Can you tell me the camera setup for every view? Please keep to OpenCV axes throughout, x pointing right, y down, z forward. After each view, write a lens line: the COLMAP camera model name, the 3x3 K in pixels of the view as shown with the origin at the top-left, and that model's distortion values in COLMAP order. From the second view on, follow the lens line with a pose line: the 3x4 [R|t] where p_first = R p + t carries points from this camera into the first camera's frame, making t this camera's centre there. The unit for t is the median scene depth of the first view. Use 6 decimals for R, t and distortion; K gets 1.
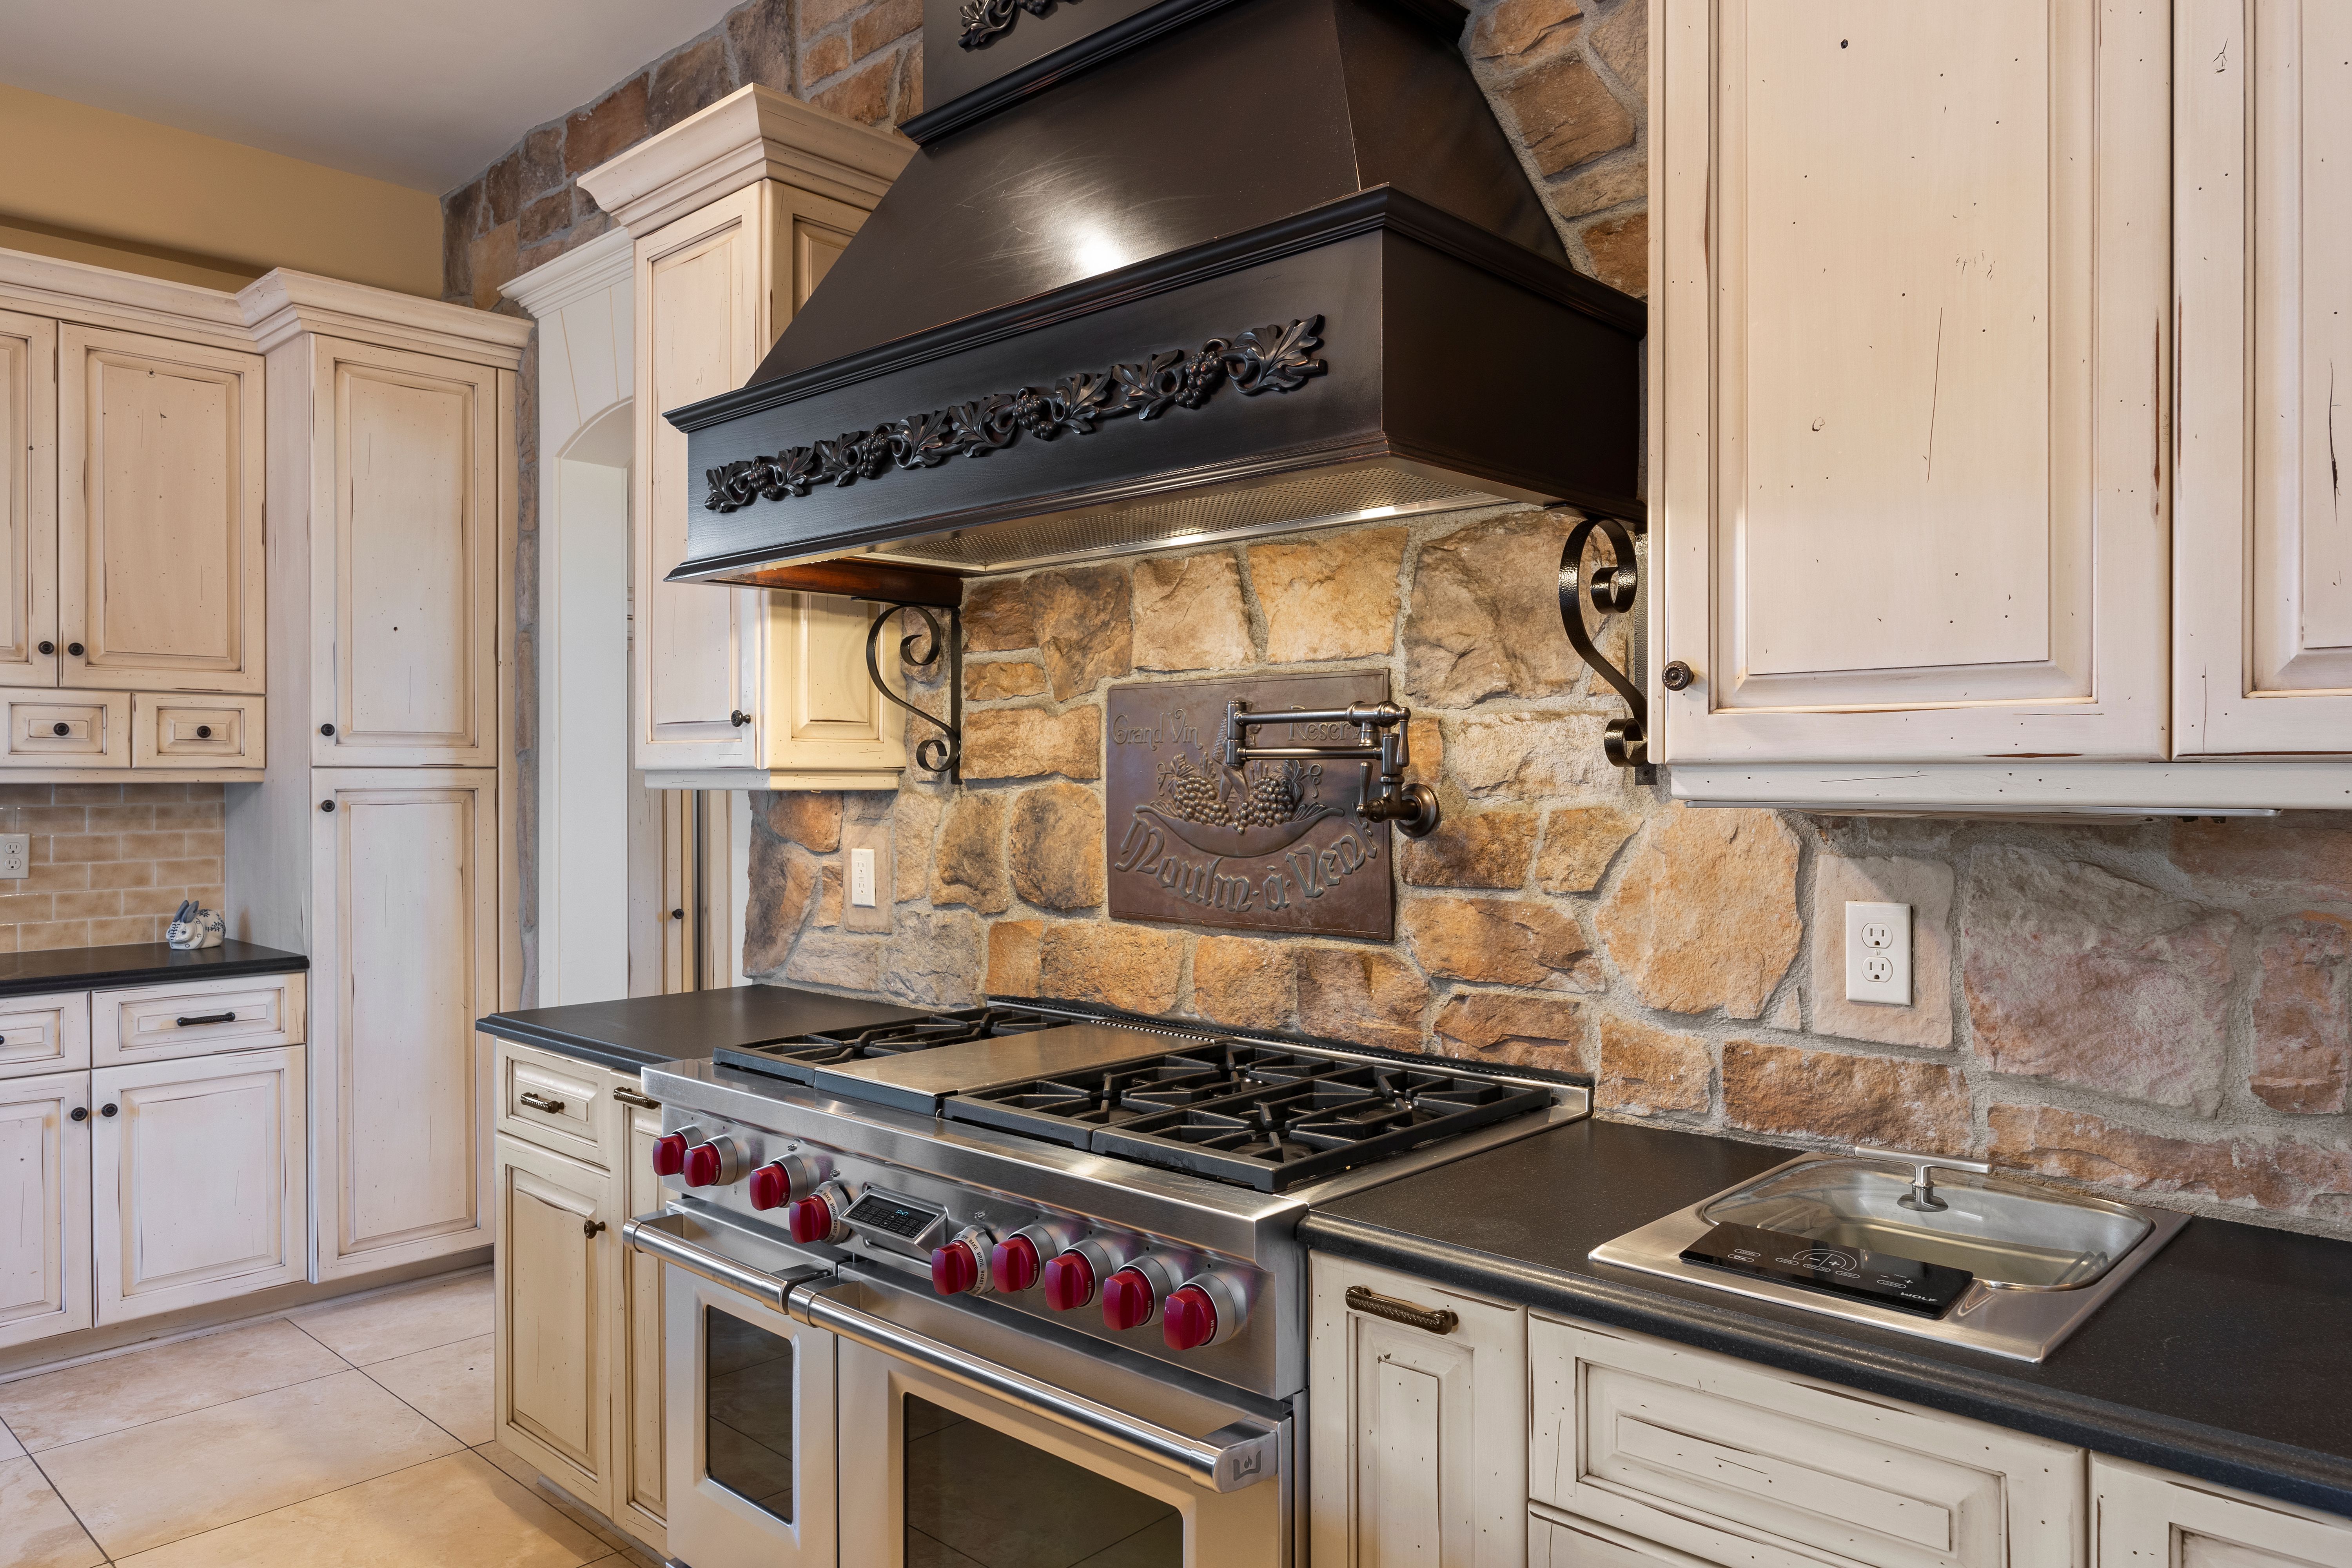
lens RADIAL K [[1559.7, 0, 1180.6], [0, 1559.7, 791.4], [0, 0, 1]] dist [-0.002854, -0.001742]
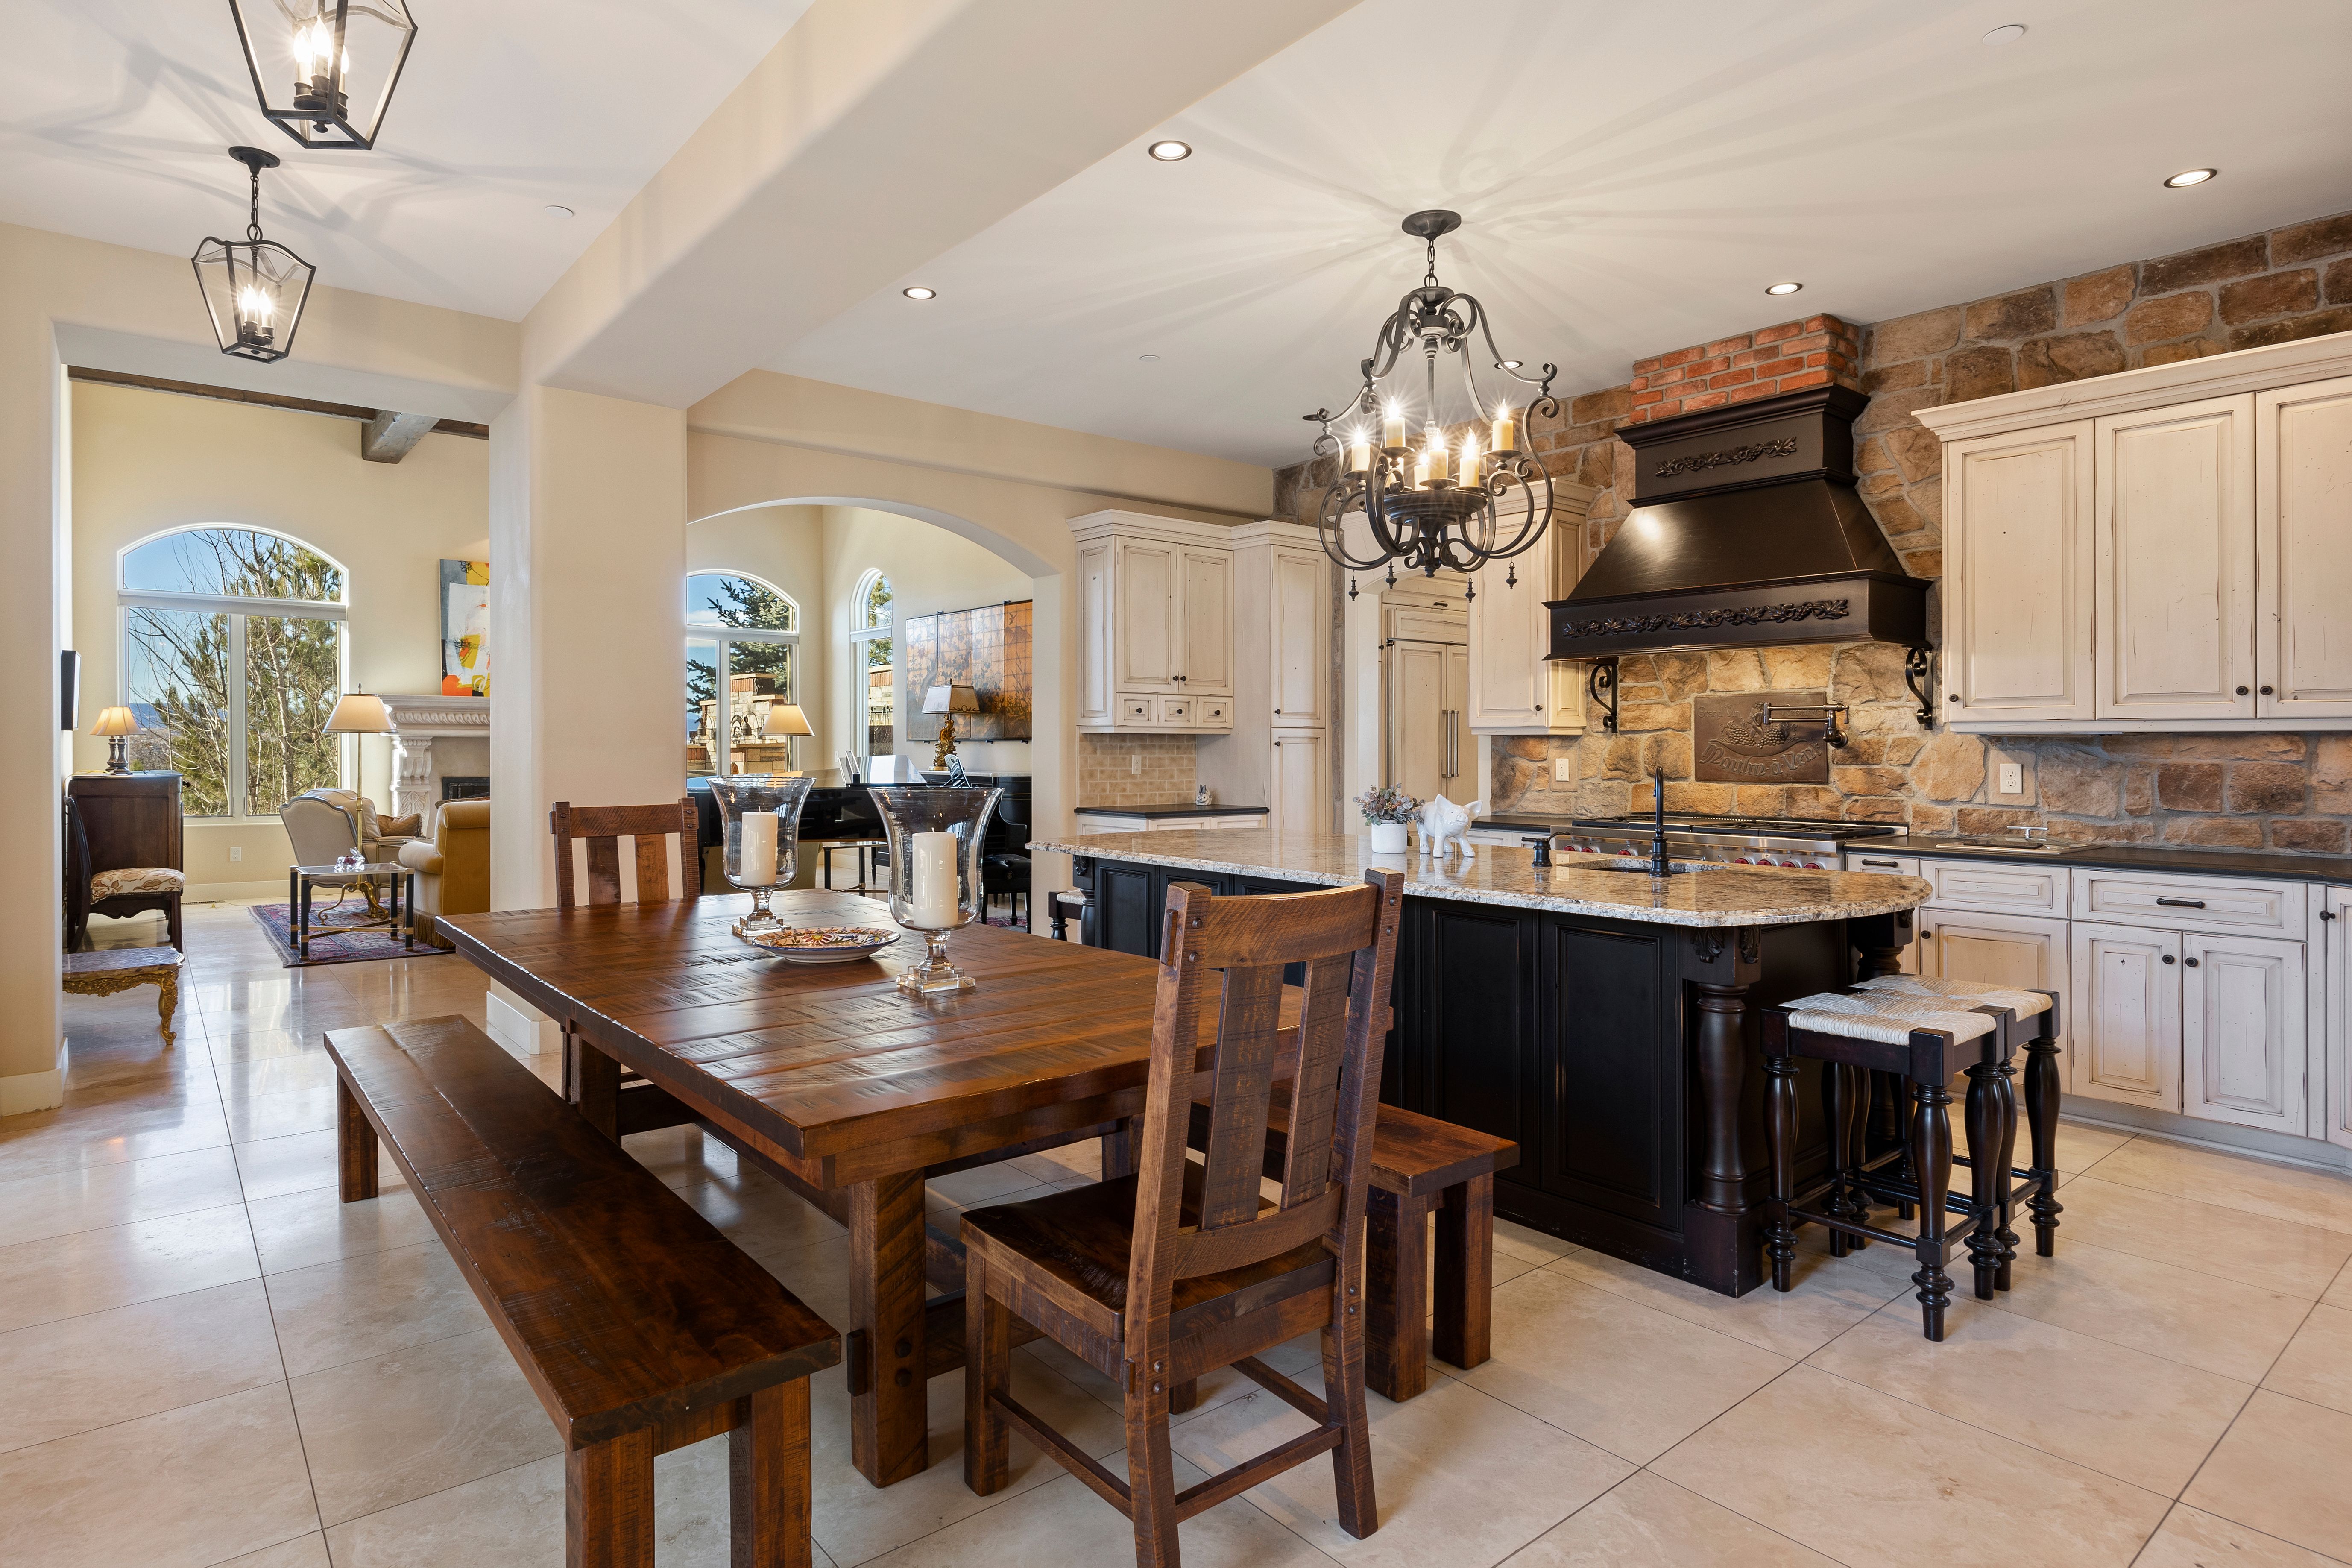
lens RADIAL K [[1267.8, 0, 1125.4], [0, 1267.8, 744.0], [0, 0, 1]] dist [-0.000761, -0.001244]
pose [[0.989218, 0.004249, -0.146387, -0.694715], [-0.006077, 0.999909, -0.012041, 0.048709], [0.146323, 0.012801, 0.989154, -1.323487]]
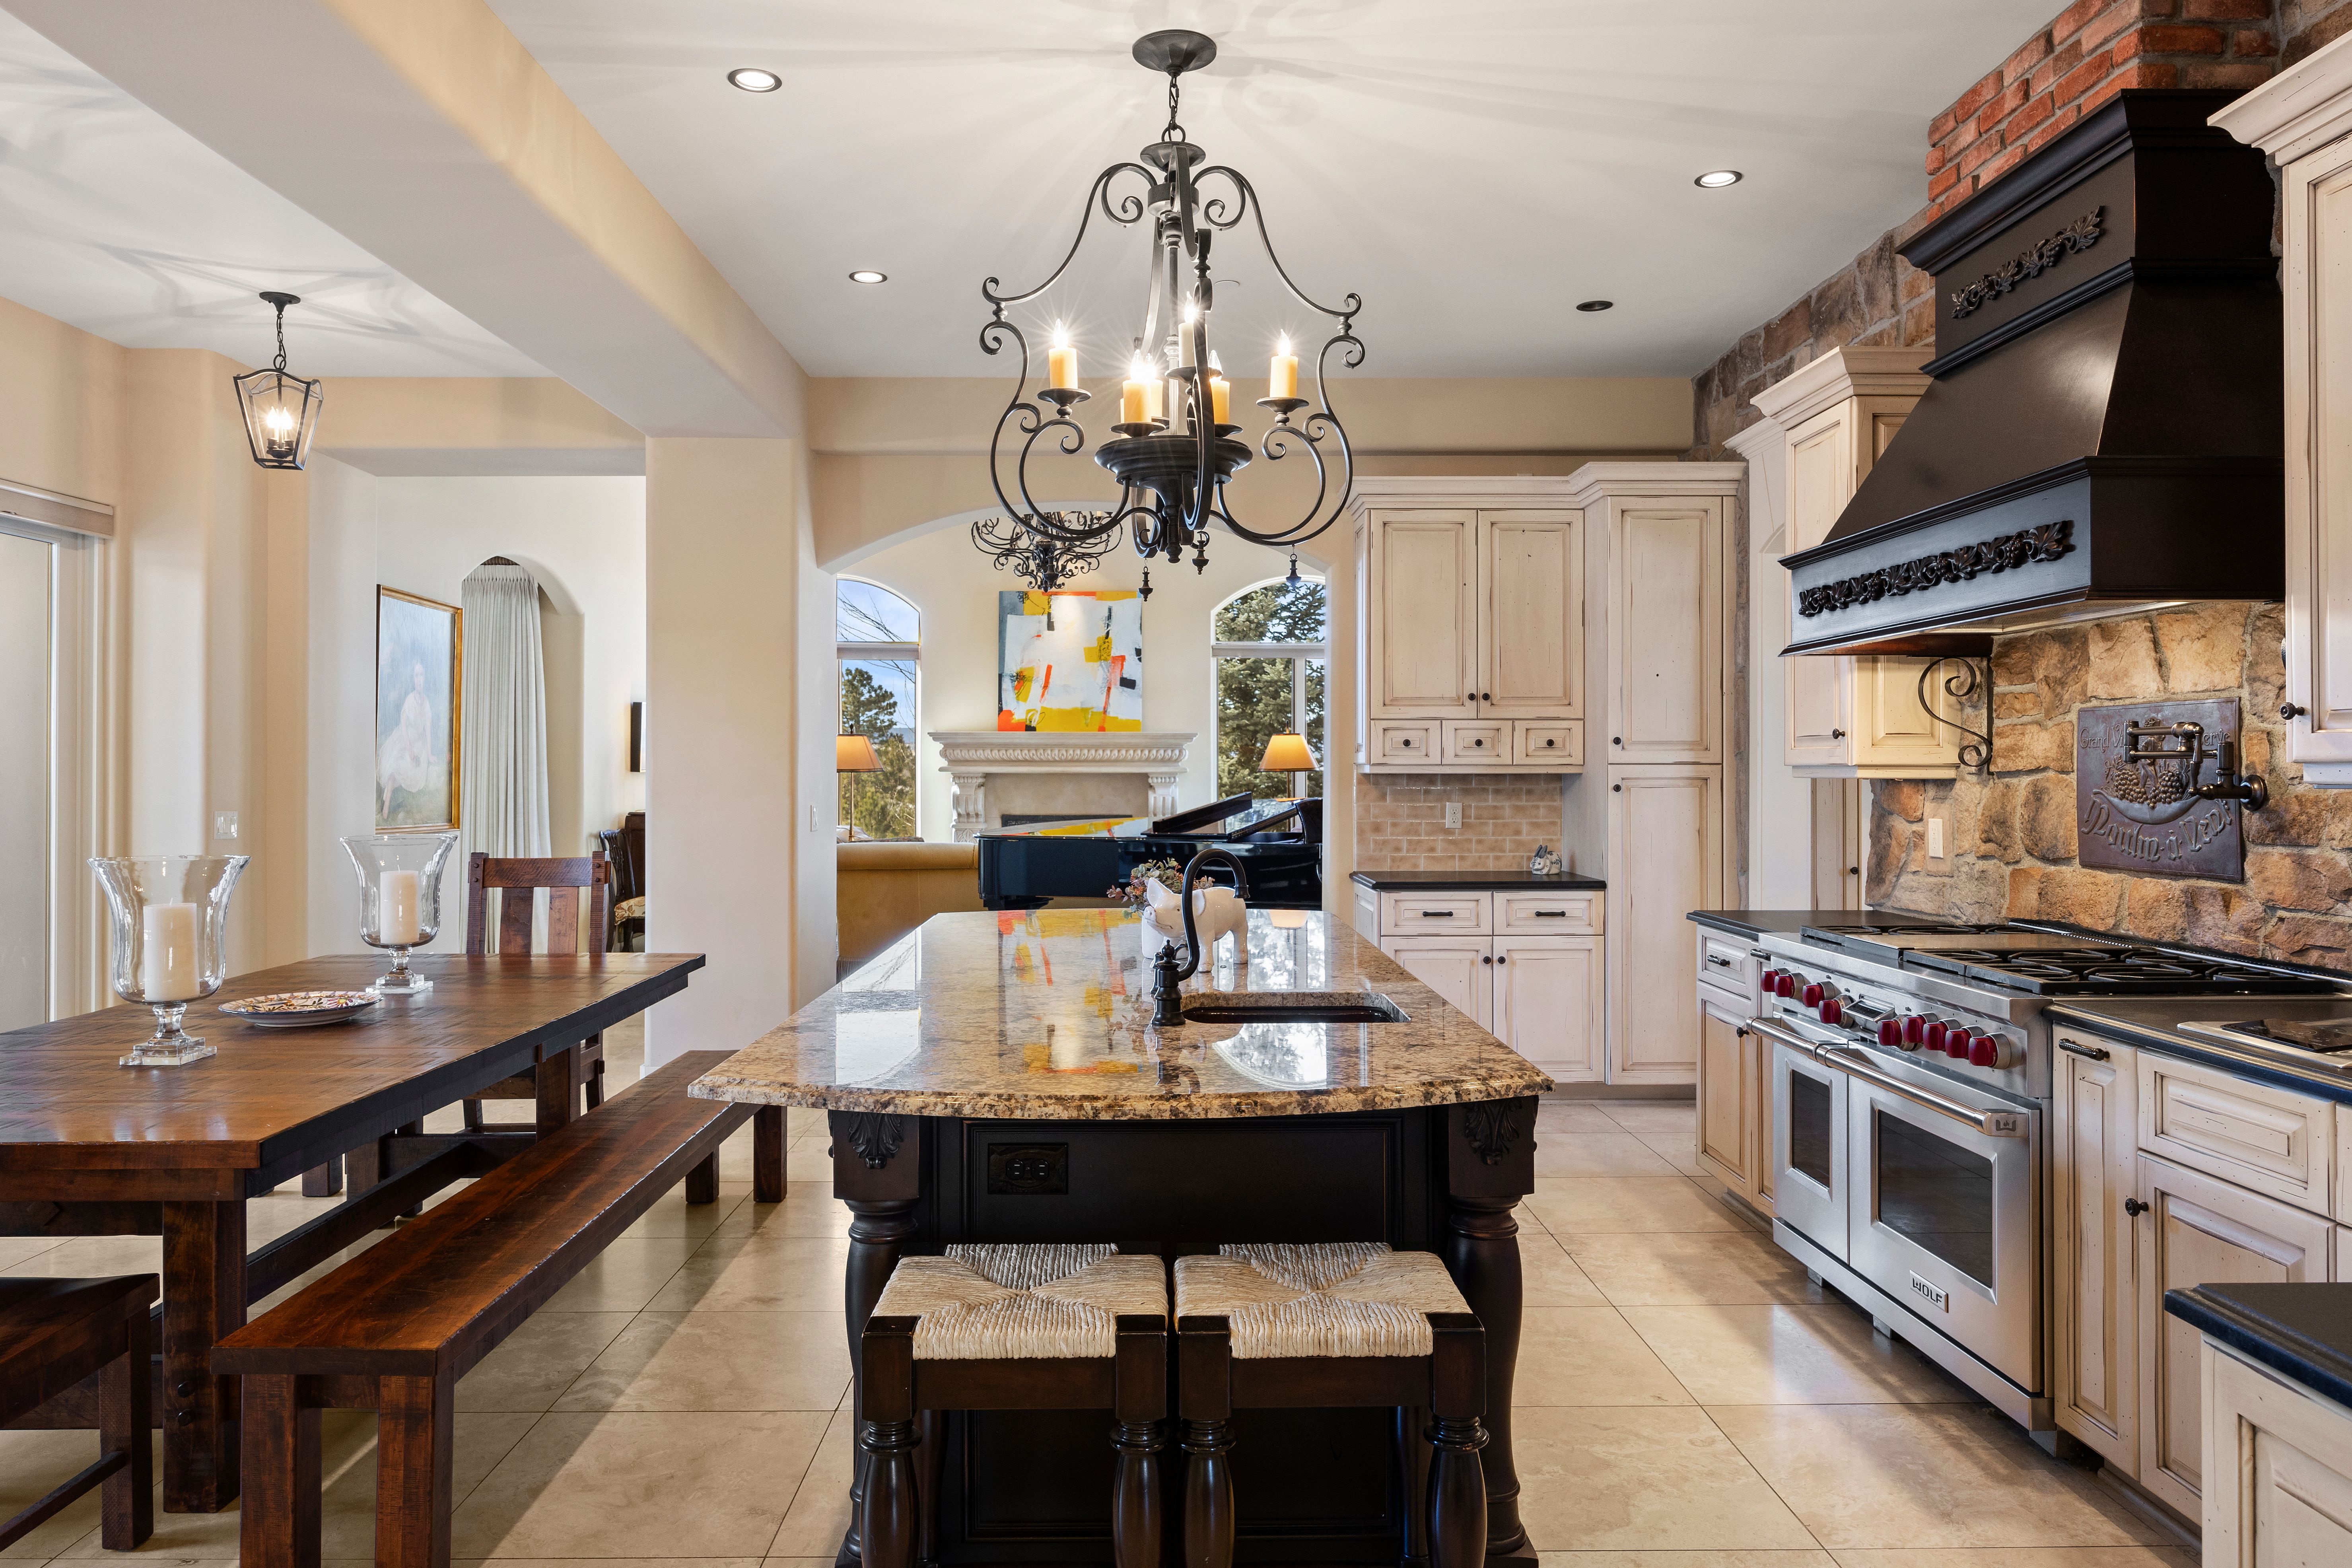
lens RADIAL K [[1562.0, 0, 1163.4], [0, 1562.0, 746.6], [0, 0, 1]] dist [0.000368, -0.000361]
pose [[0.689375, -0.009994, -0.724336, 0.418702], [-0.007895, 0.999742, -0.021307, 0.006627], [0.724362, 0.020407, 0.689118, -0.633698]]
